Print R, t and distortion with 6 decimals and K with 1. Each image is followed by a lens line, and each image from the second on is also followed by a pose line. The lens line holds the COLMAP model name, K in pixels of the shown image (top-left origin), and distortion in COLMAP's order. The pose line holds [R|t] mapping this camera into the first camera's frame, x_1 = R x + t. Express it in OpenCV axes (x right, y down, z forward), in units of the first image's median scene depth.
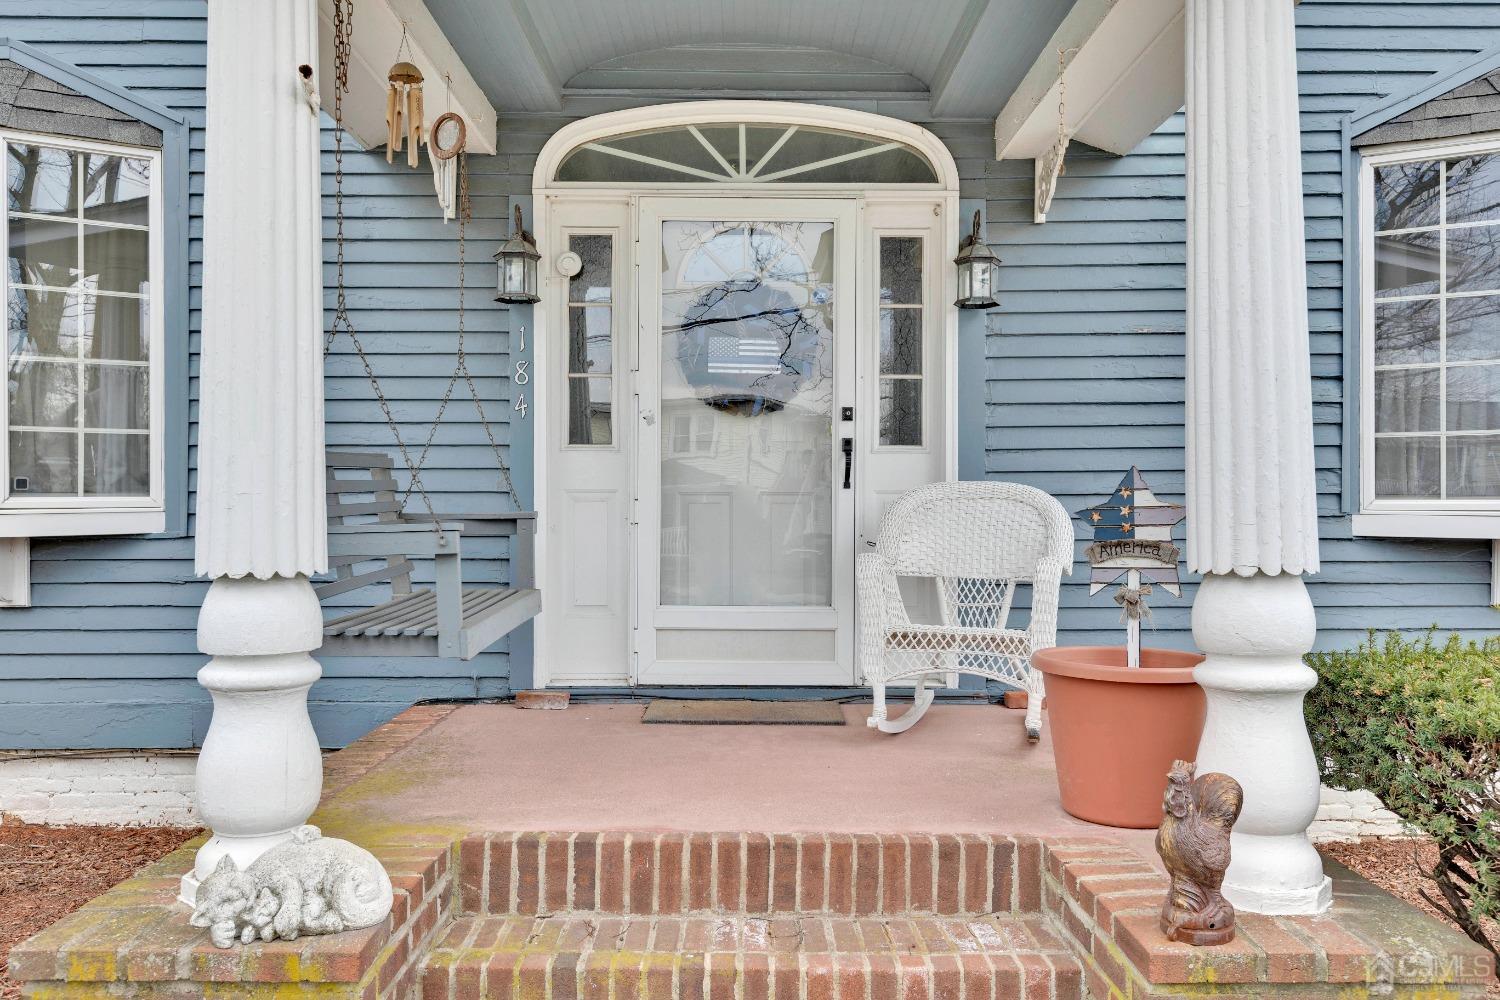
lens RADIAL K [[3265.9, 0, 748.5], [0, 3265.9, 499.5], [0, 0, 1]] dist [0.116647, 0.000000]
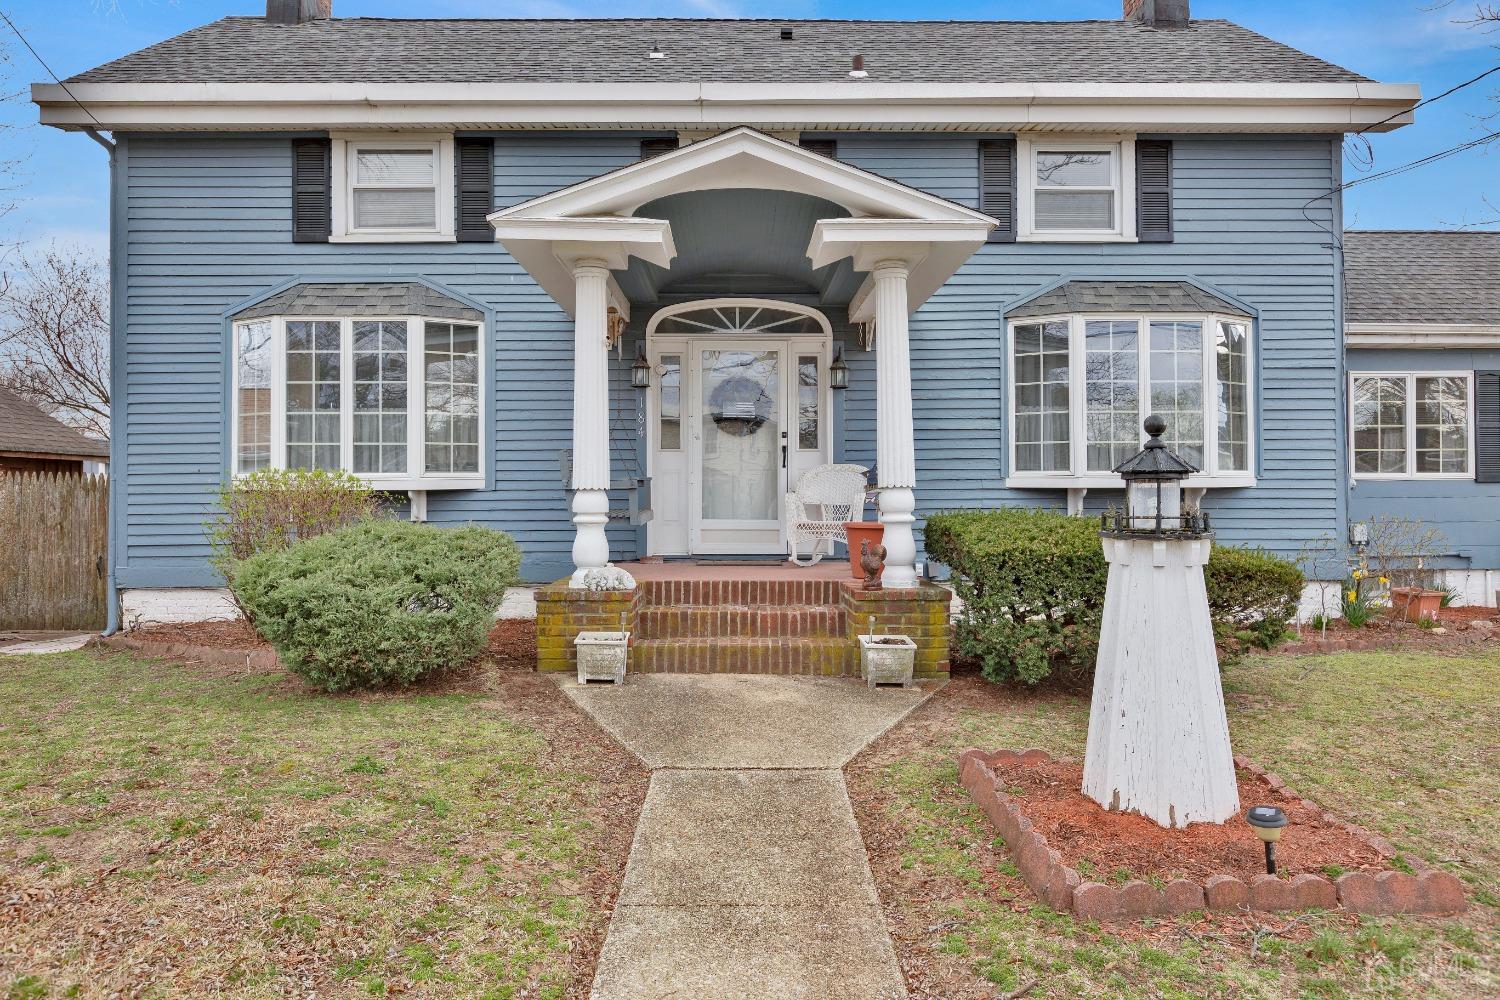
lens RADIAL K [[3265.9, 0, 751.6], [0, 3265.9, 502.7], [0, 0, 1]] dist [0.116647, 0.000000]
pose [[0.999983, -0.004467, 0.003629, -0.000886], [0.004469, 0.999990, -0.000517, 0.022209], [-0.003626, 0.000533, 0.999993, -1.287637]]
